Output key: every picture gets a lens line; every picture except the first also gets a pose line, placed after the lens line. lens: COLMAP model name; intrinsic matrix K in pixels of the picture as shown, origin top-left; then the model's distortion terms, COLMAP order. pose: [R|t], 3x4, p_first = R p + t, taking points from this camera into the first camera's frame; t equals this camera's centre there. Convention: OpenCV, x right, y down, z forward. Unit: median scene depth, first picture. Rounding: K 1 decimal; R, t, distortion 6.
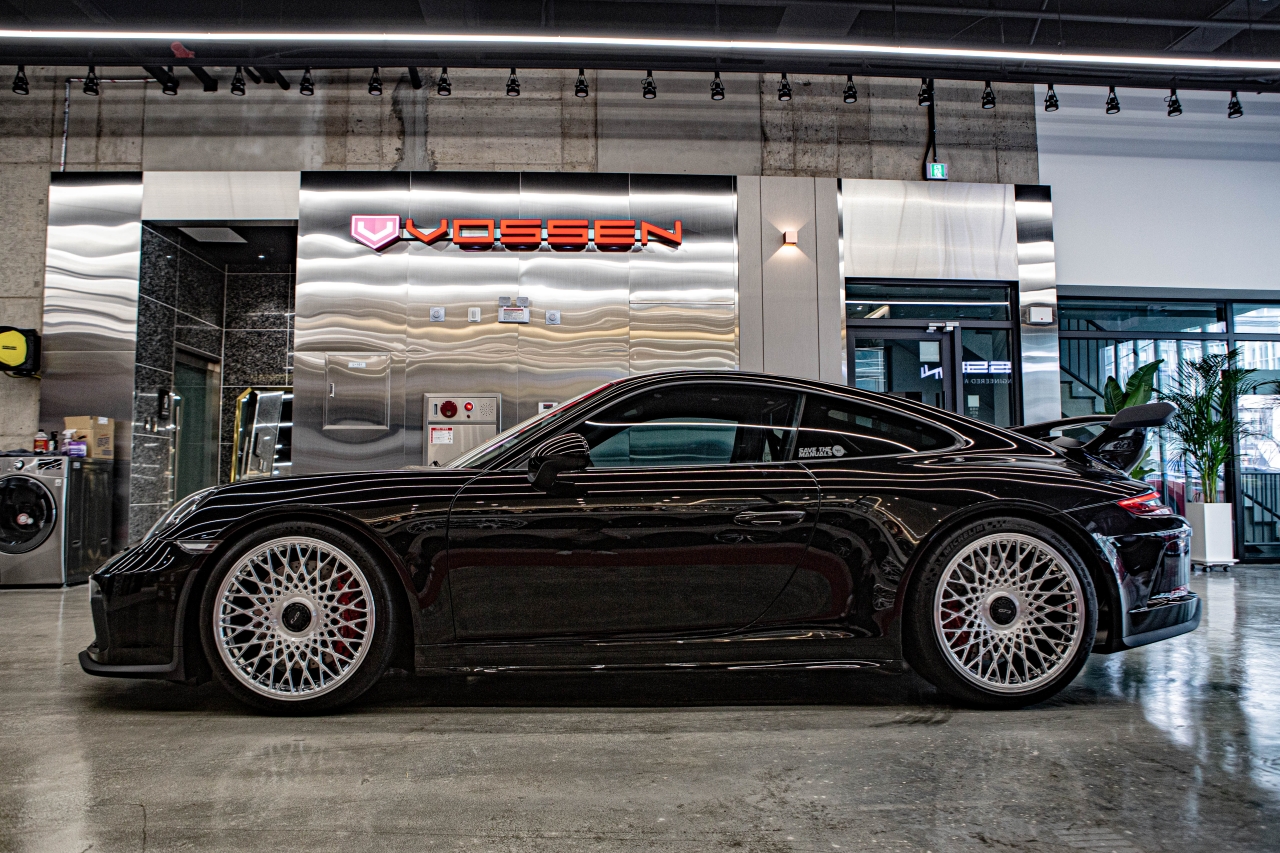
lens RADIAL K [[930.9, 0, 633.1], [0, 930.9, 434.3], [0, 0, 1]] dist [-0.038544, 0.001183]
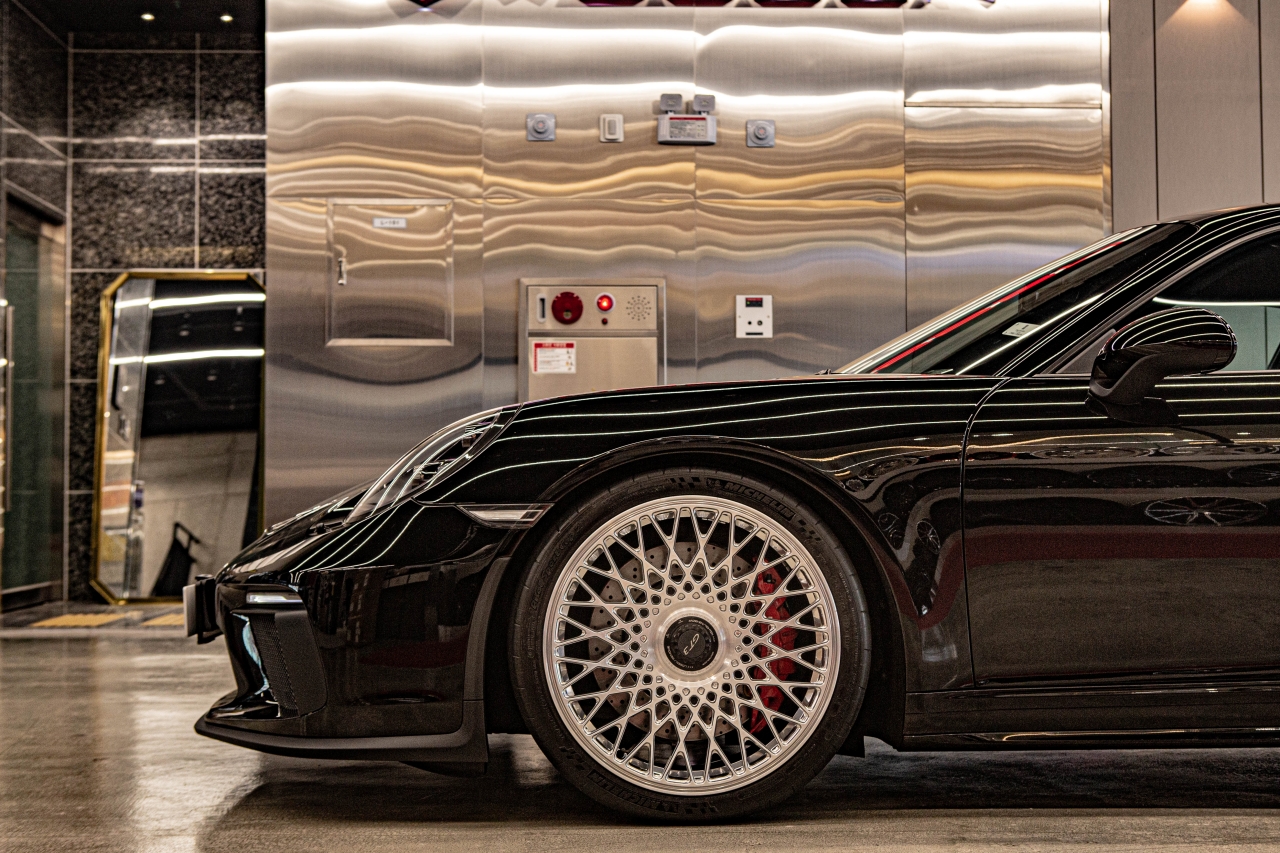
lens RADIAL K [[1799.5, 0, 645.9], [0, 1799.5, 423.1], [0, 0, 1]] dist [0.083006, 0.000000]
pose [[0.999941, -0.003987, 0.010068, -0.400256], [0.003797, 0.999816, 0.018819, 0.047328], [-0.010141, -0.018779, 0.999772, -0.060766]]
